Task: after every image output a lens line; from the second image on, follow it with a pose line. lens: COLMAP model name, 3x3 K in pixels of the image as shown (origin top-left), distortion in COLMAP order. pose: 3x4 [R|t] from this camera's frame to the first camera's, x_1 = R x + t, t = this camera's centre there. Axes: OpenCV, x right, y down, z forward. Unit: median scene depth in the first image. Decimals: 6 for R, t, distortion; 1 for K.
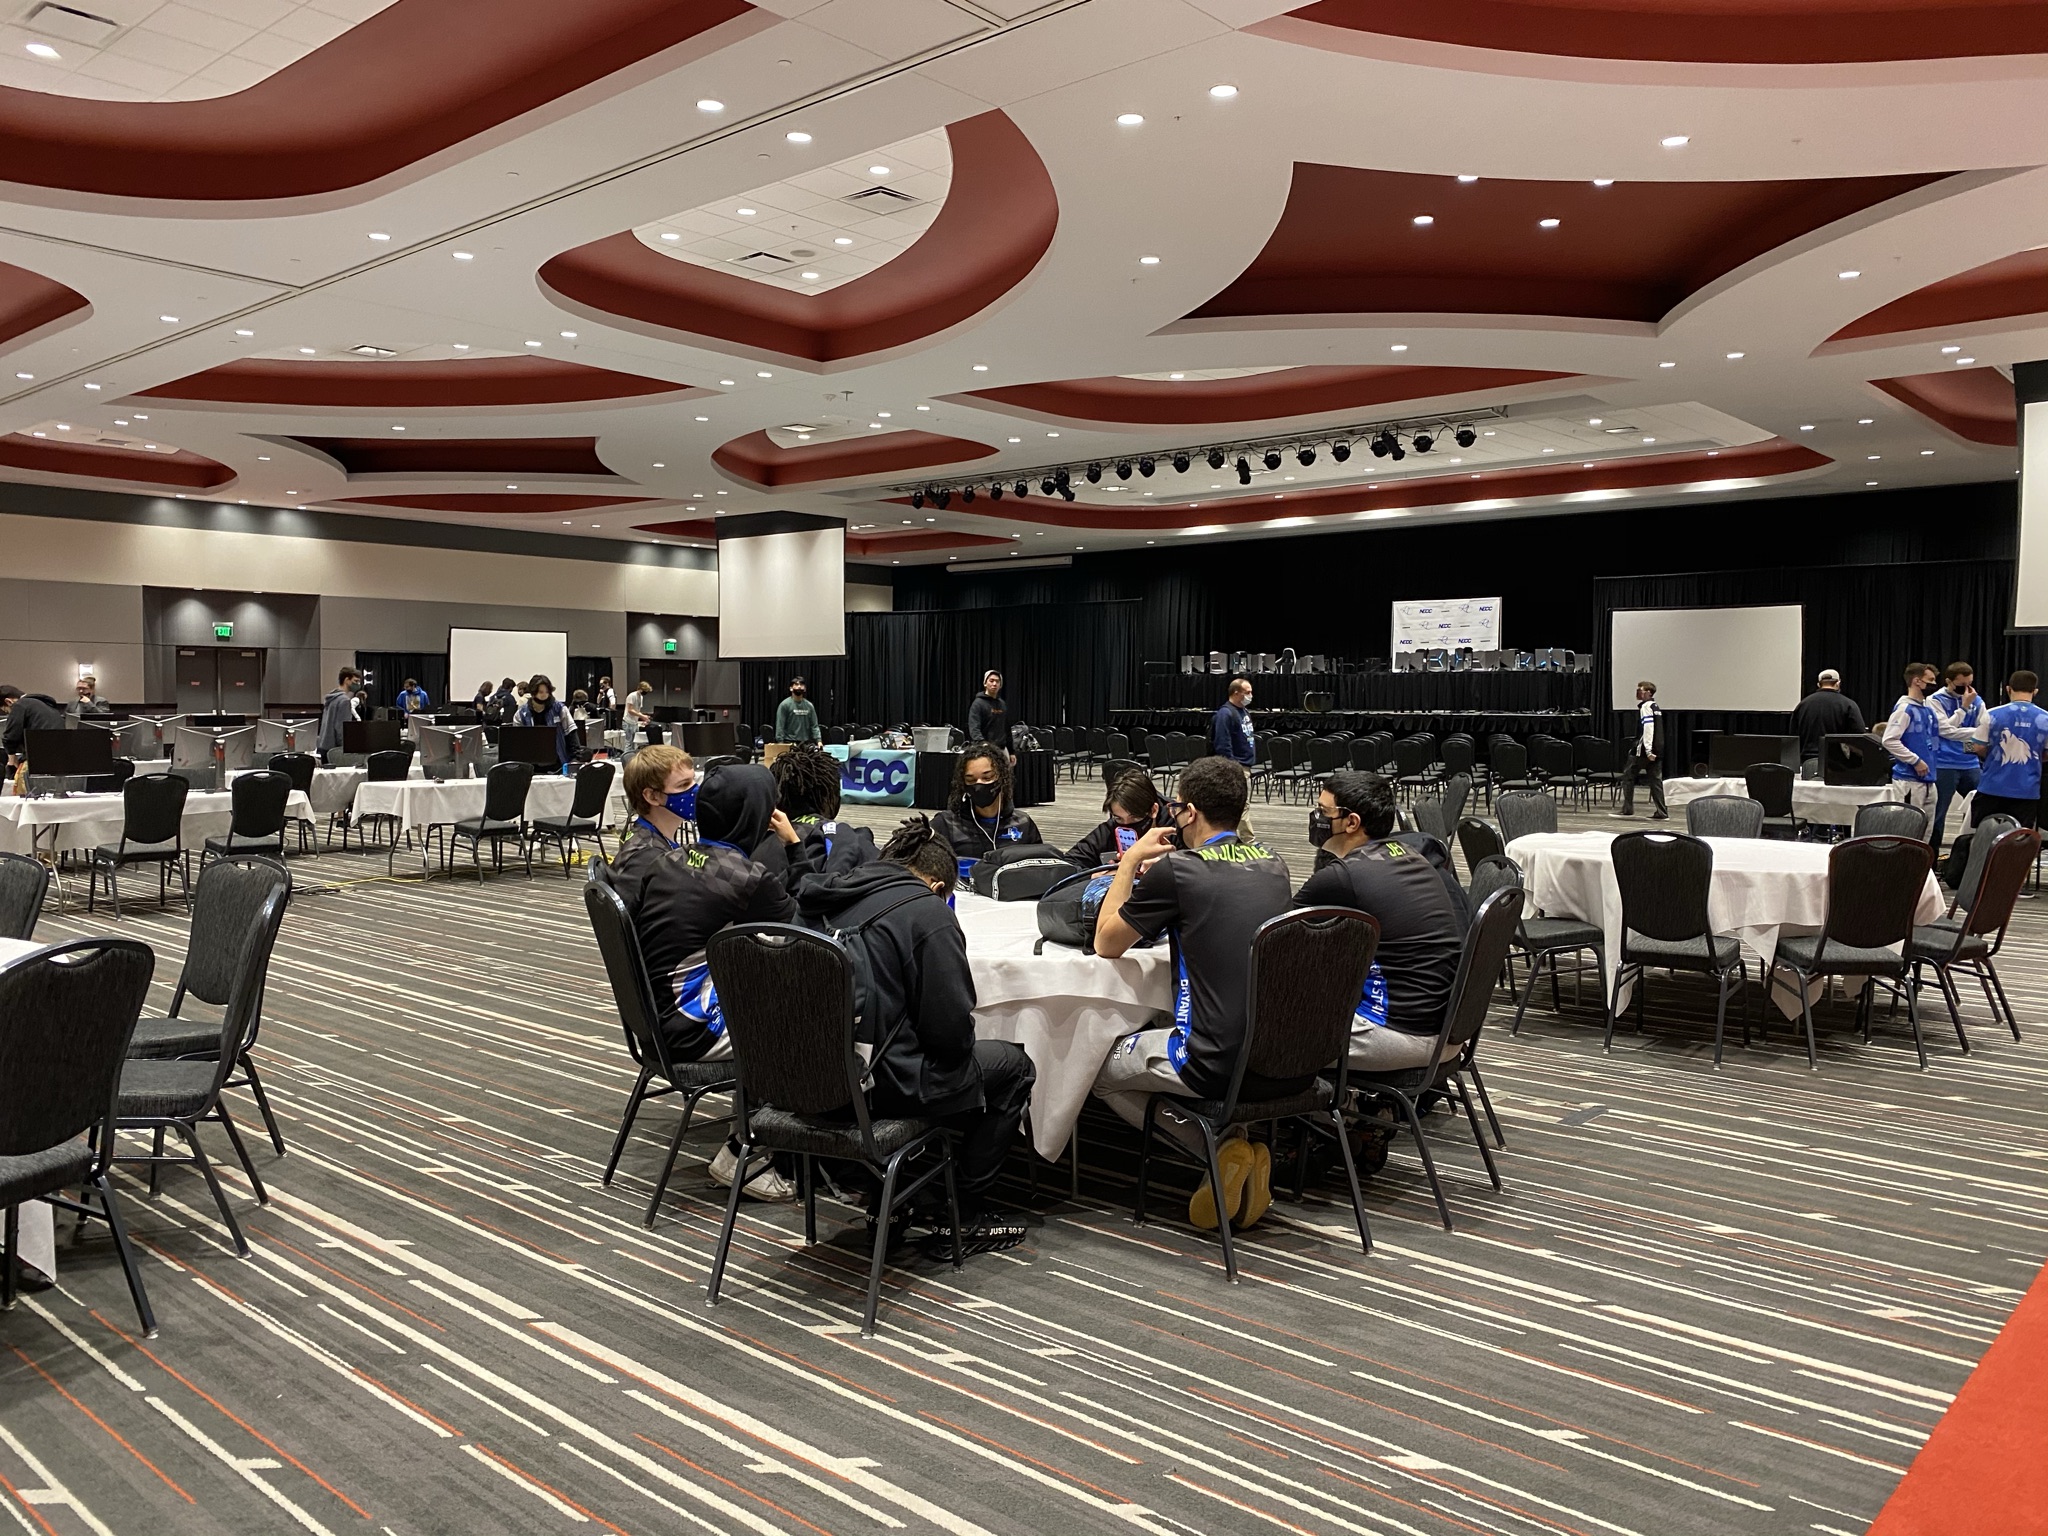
lens RADIAL K [[1560.3, 0, 1013.2], [0, 1560.3, 759.4], [0, 0, 1]] dist [0.004105, -0.007135]
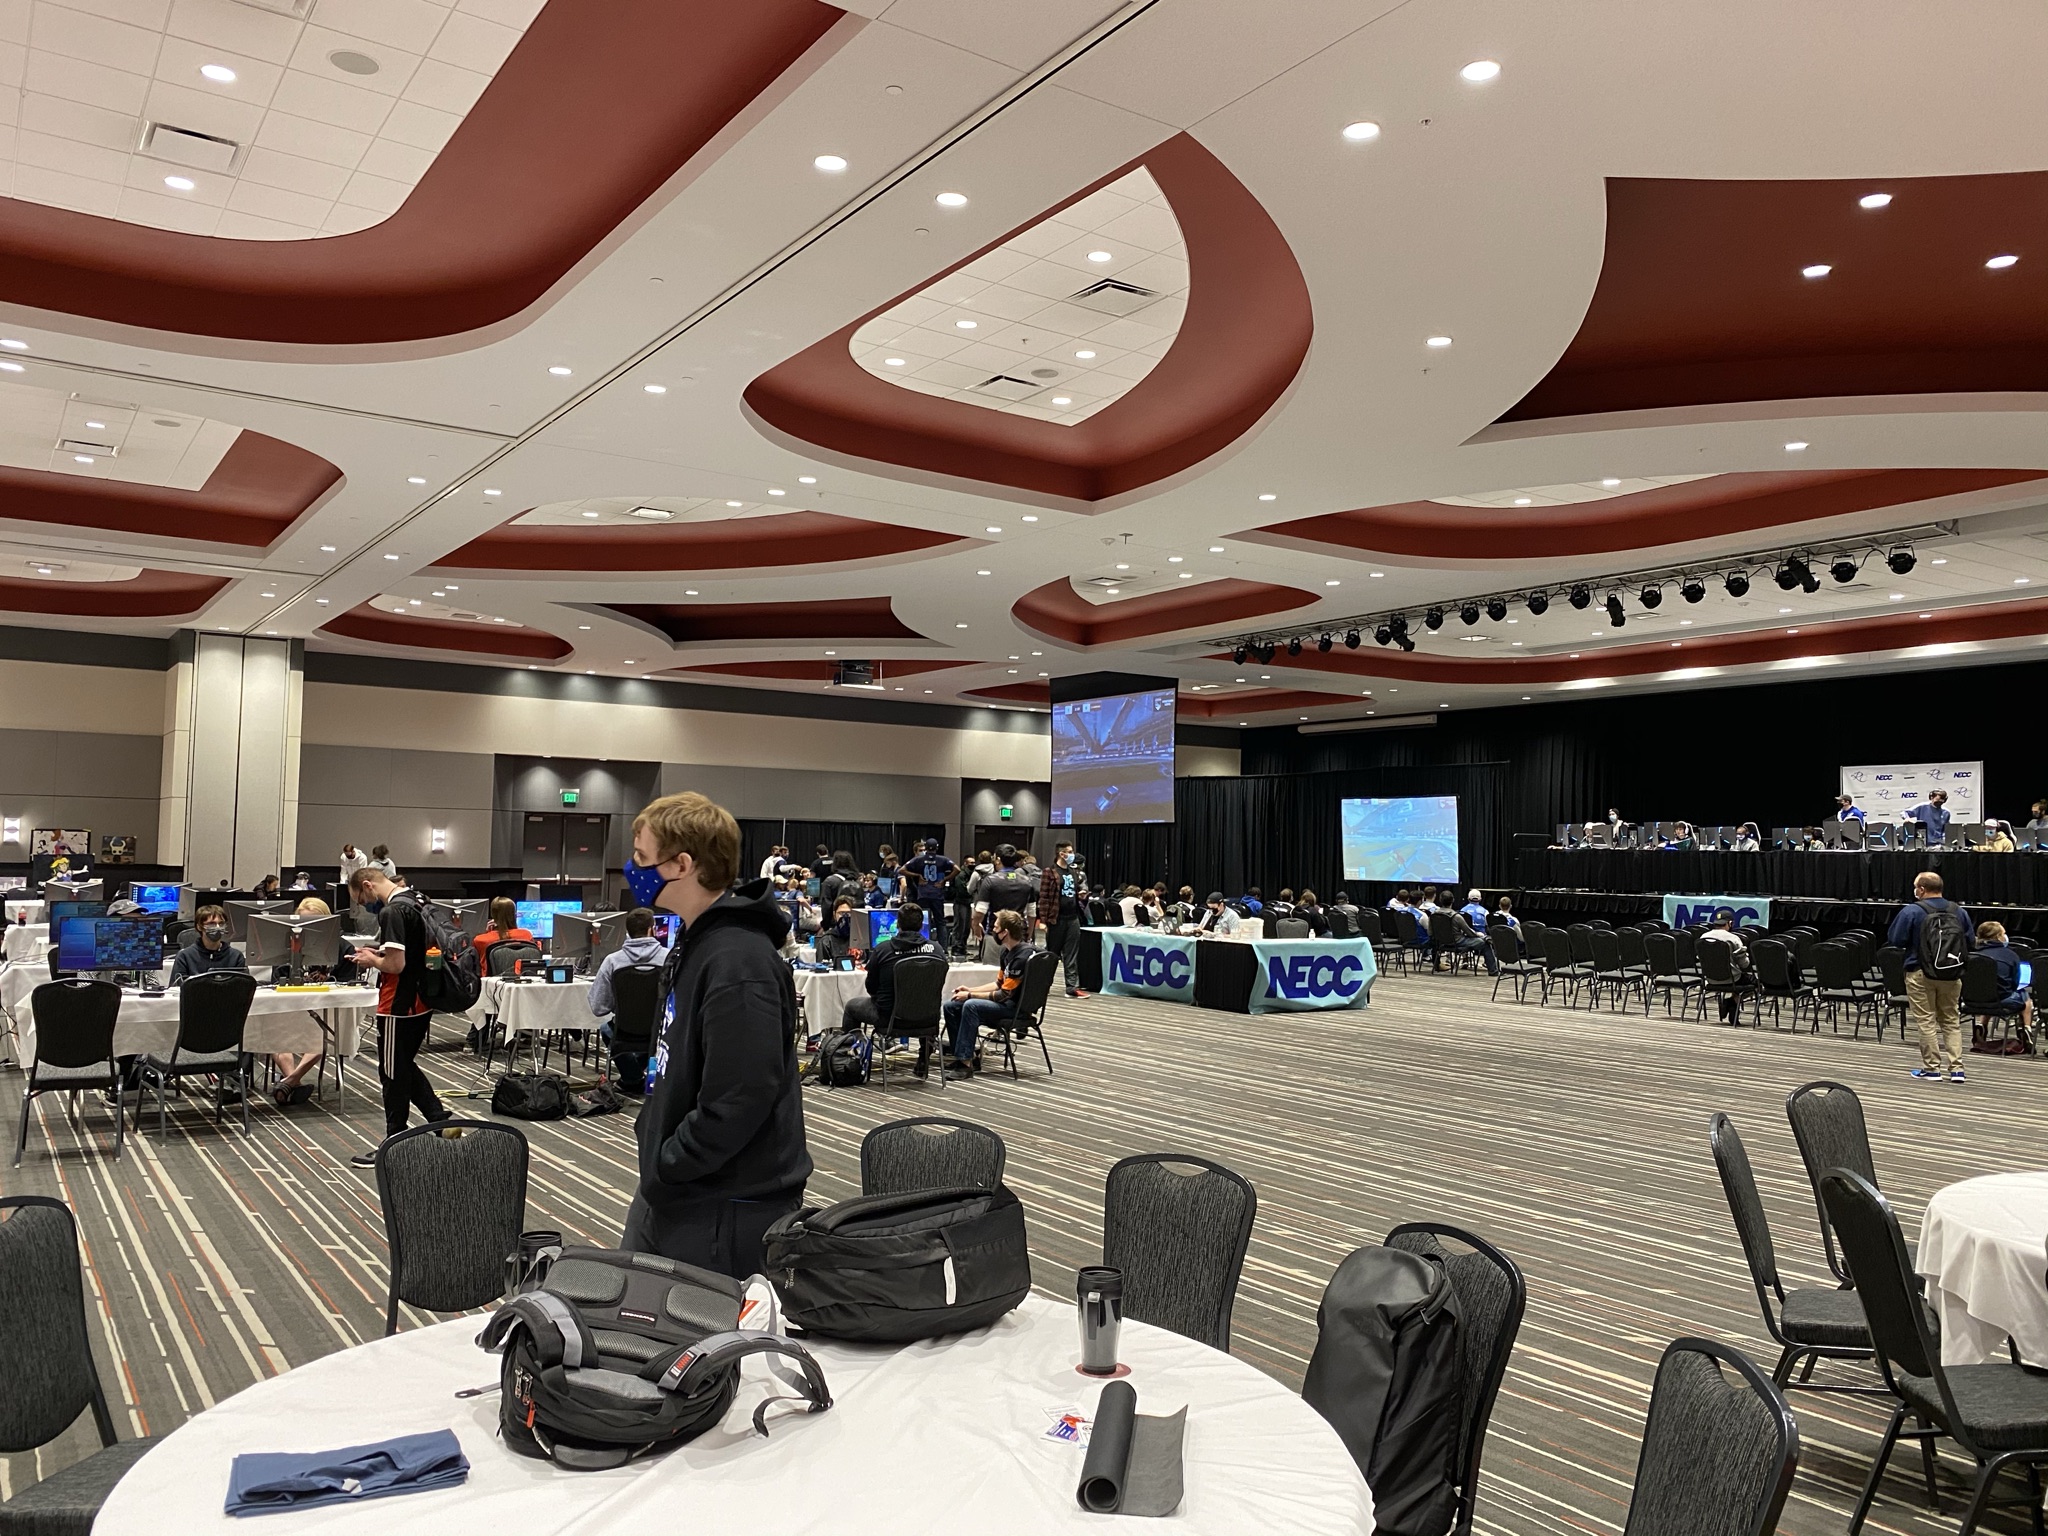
lens RADIAL K [[1560.3, 0, 1023.3], [0, 1560.3, 774.9], [0, 0, 1]] dist [0.004105, -0.007135]
pose [[0.969839, -0.001455, -0.243742, 0.055047], [-0.021675, 0.995506, -0.092183, -0.015582], [0.242781, 0.094686, 0.965449, 0.145641]]
